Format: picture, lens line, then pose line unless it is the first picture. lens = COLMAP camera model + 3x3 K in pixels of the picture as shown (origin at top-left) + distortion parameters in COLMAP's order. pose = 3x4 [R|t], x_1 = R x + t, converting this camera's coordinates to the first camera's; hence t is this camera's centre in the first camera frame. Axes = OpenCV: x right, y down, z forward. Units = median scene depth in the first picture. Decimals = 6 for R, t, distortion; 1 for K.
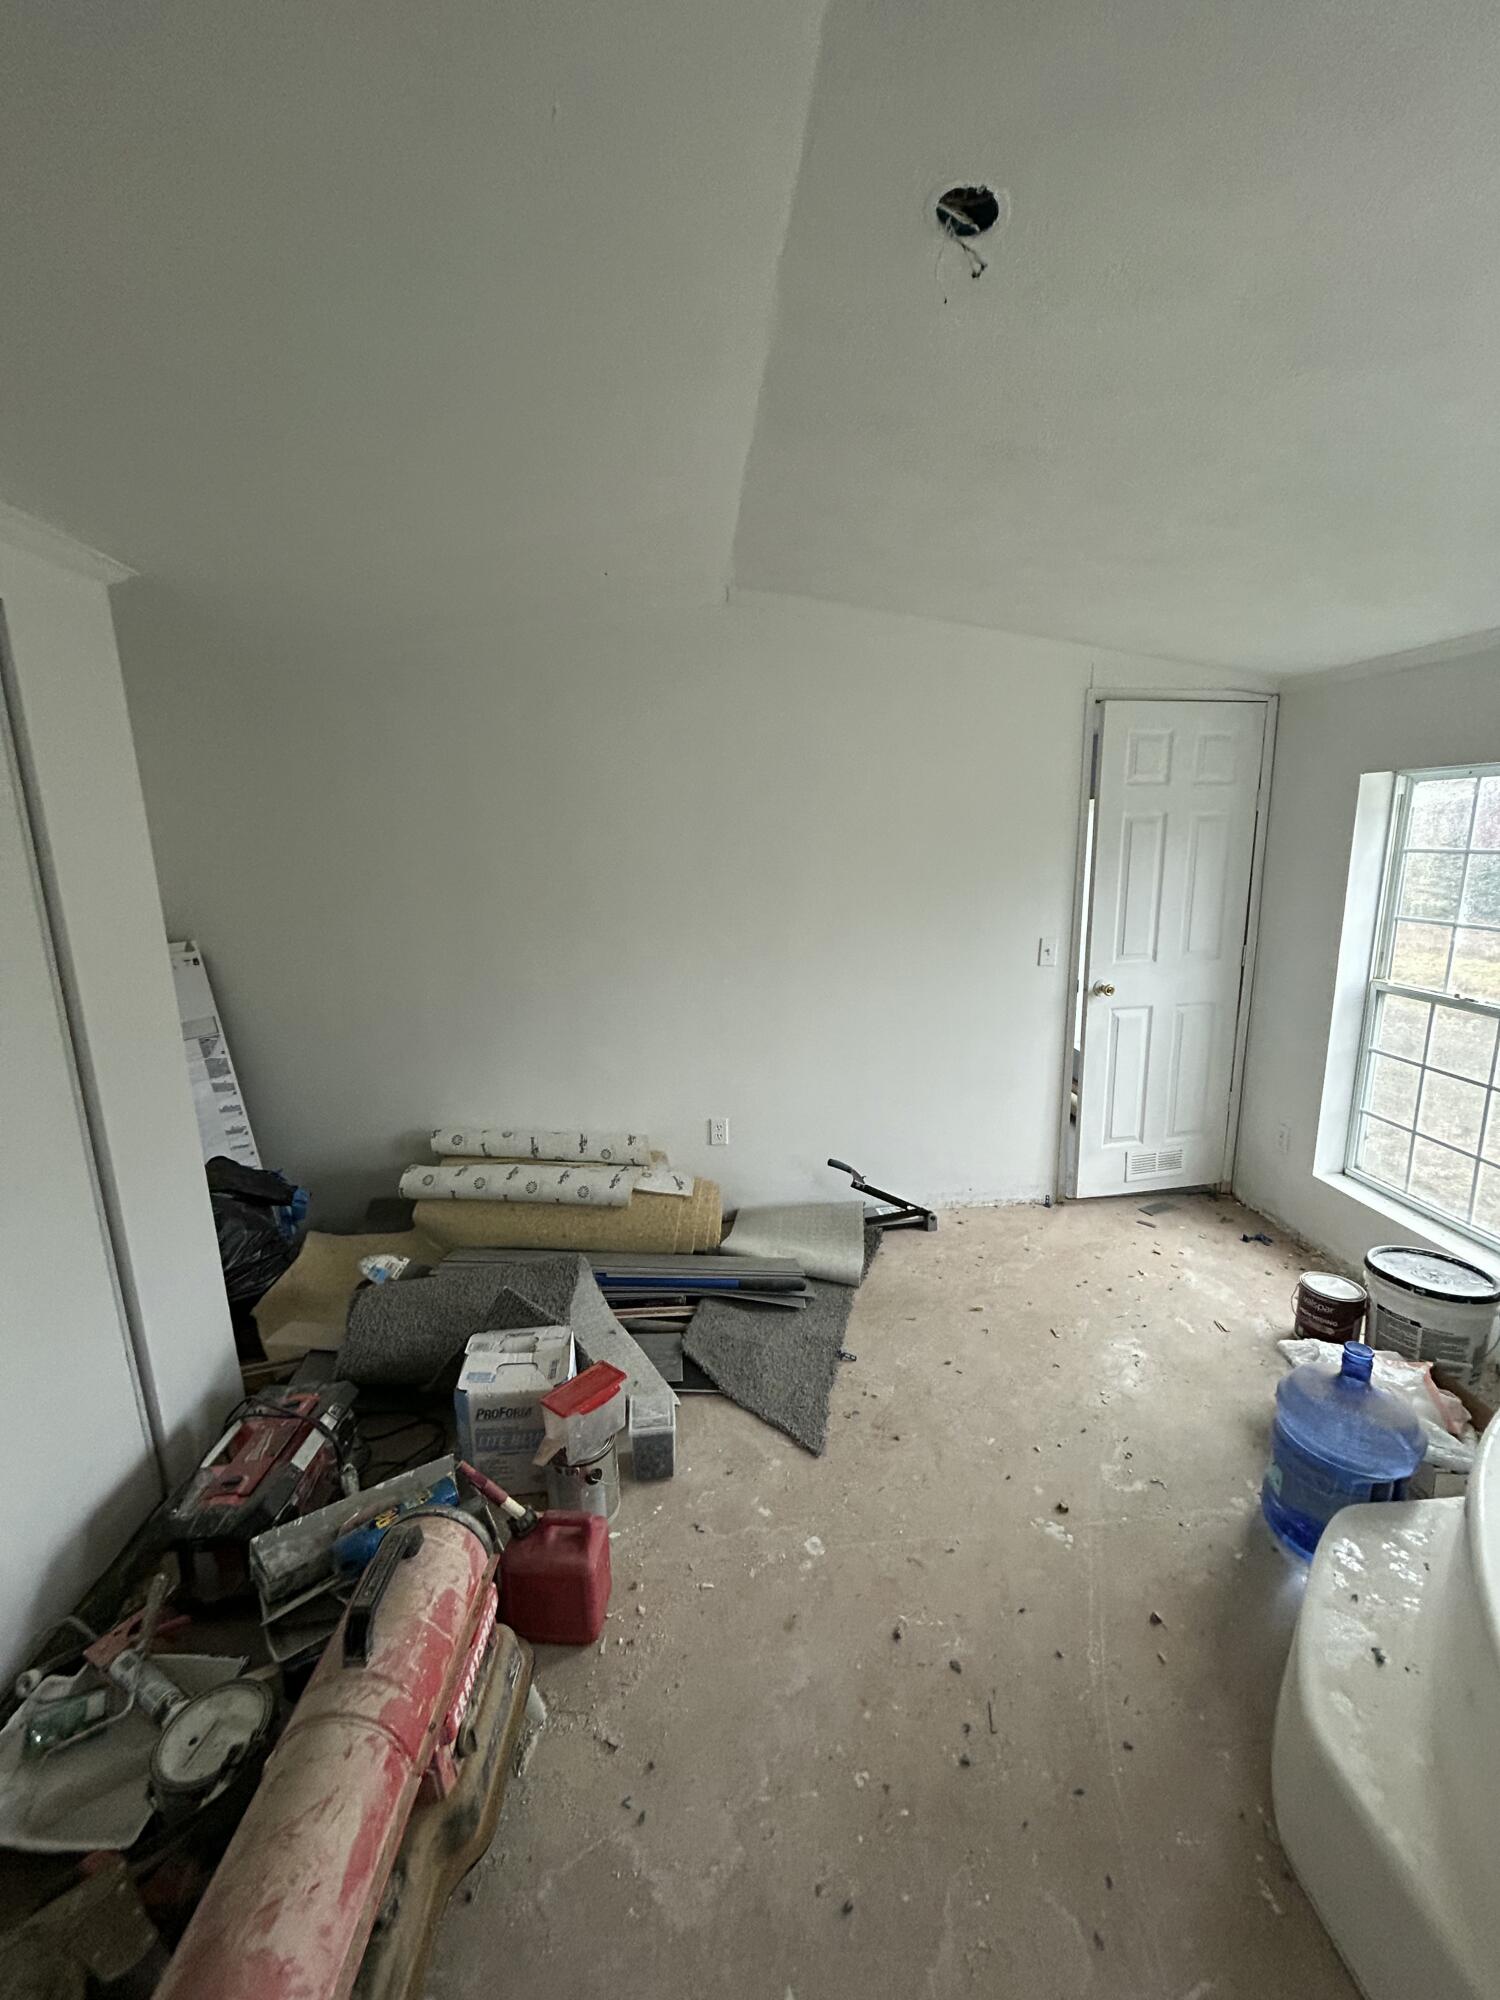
lens RADIAL K [[805.1, 0, 757.0], [0, 805.1, 1002.1], [0, 0, 1]] dist [0.002207, 0.000644]
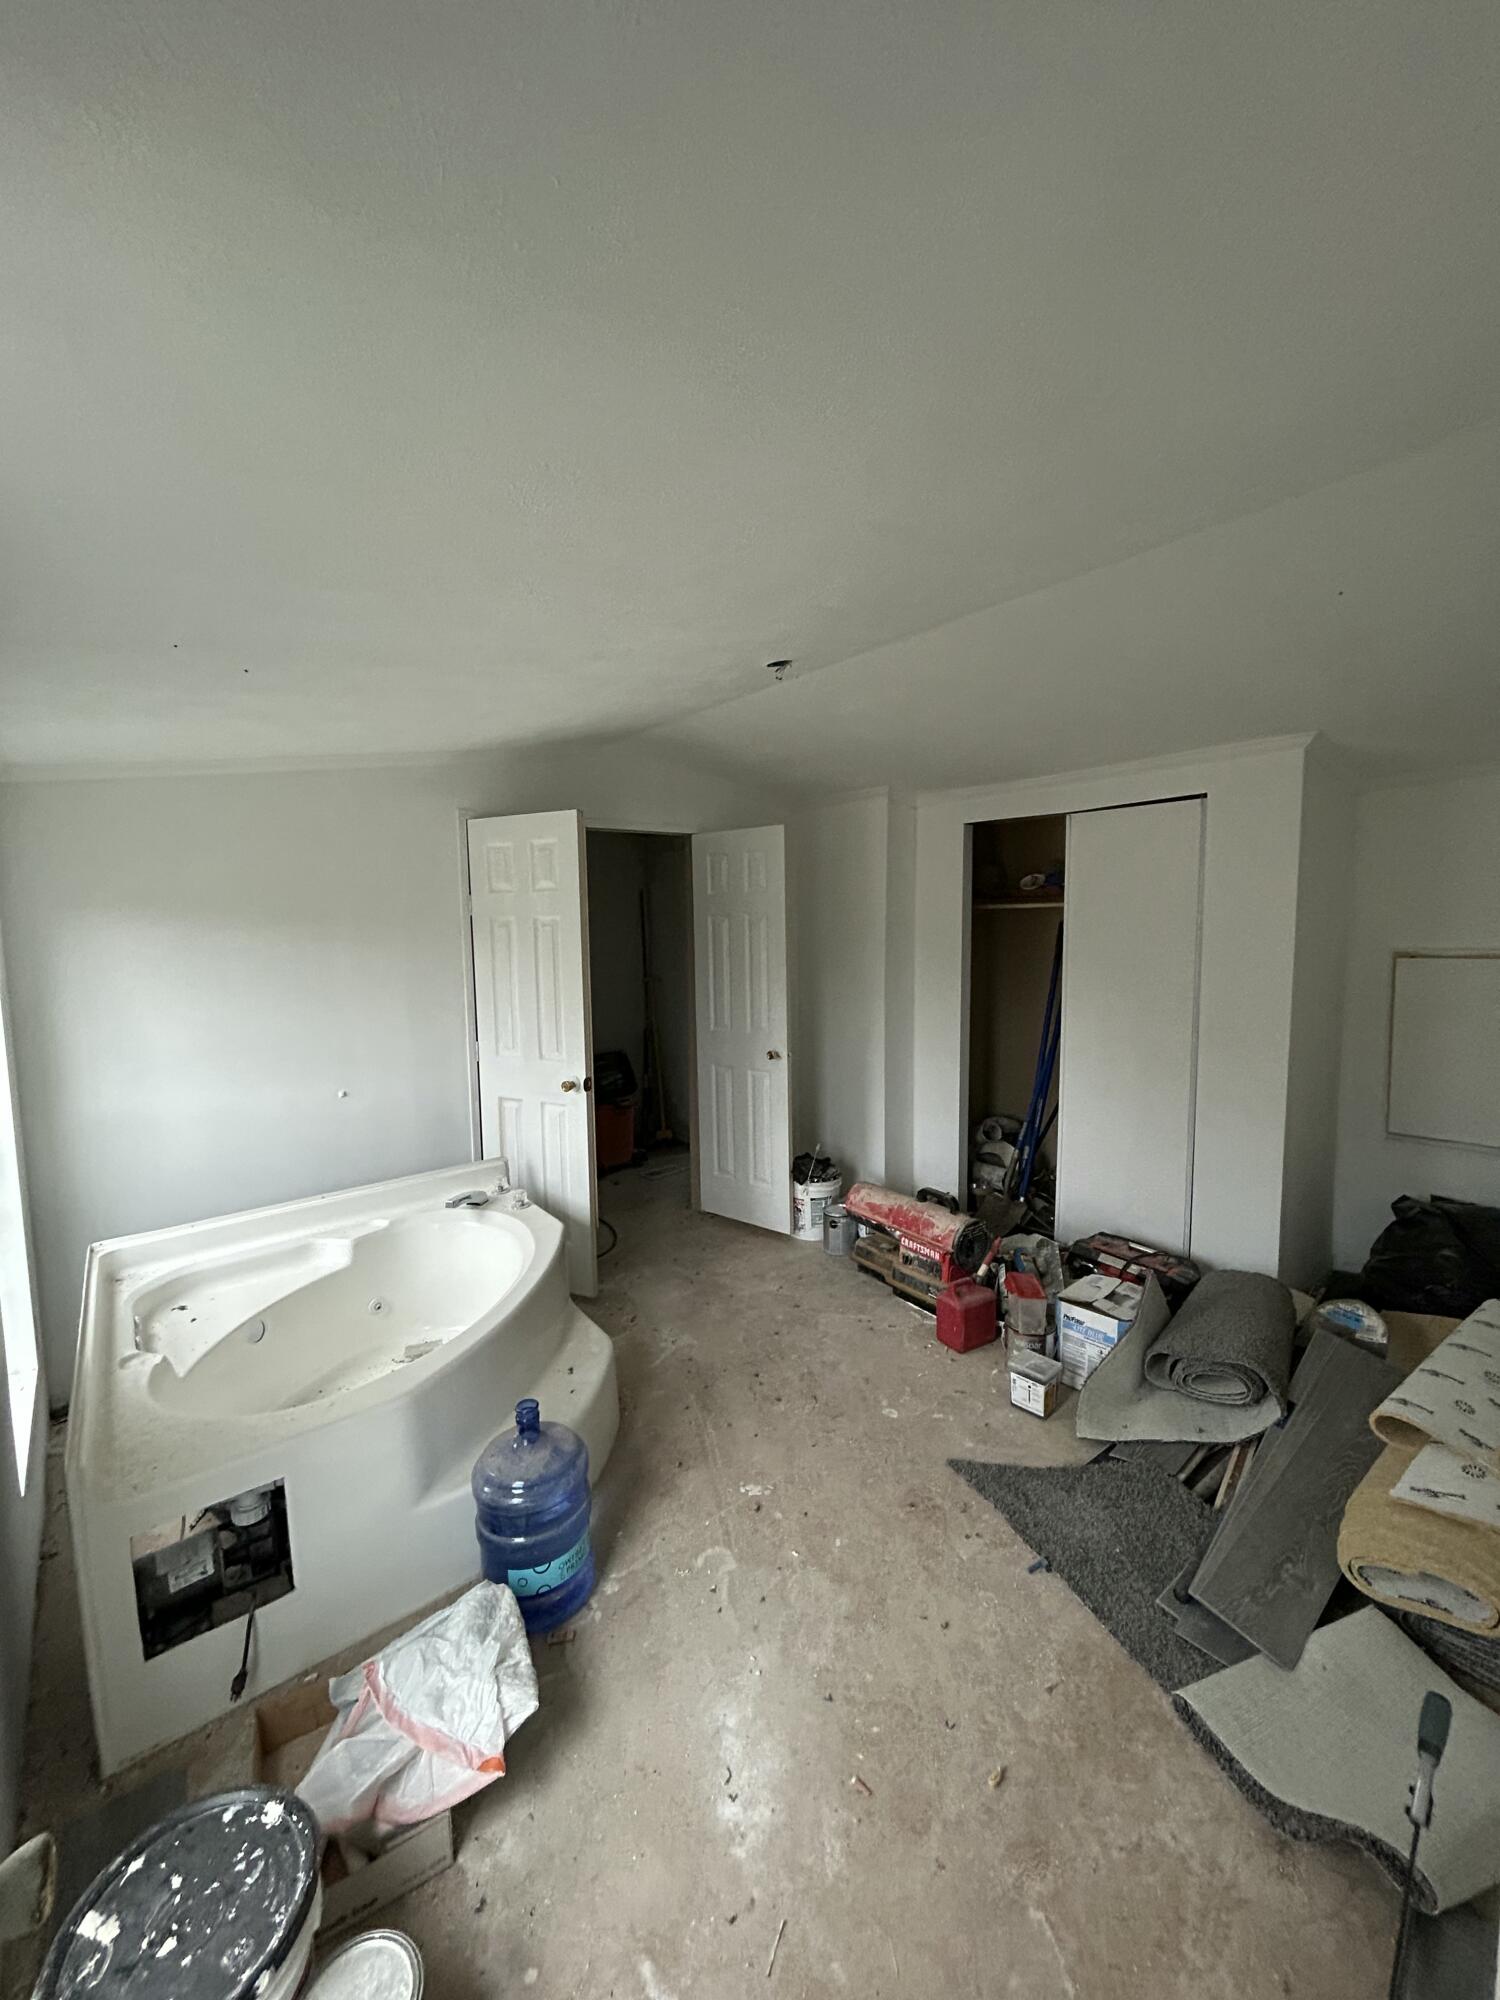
lens RADIAL K [[805.1, 0, 753.5], [0, 805.1, 1000.3], [0, 0, 1]] dist [0.002207, 0.000644]
pose [[-0.827316, 0.087322, -0.554909, 0.976965], [-0.081522, 0.958722, 0.272409, -0.384435], [0.555791, 0.270606, -0.786047, 1.746364]]
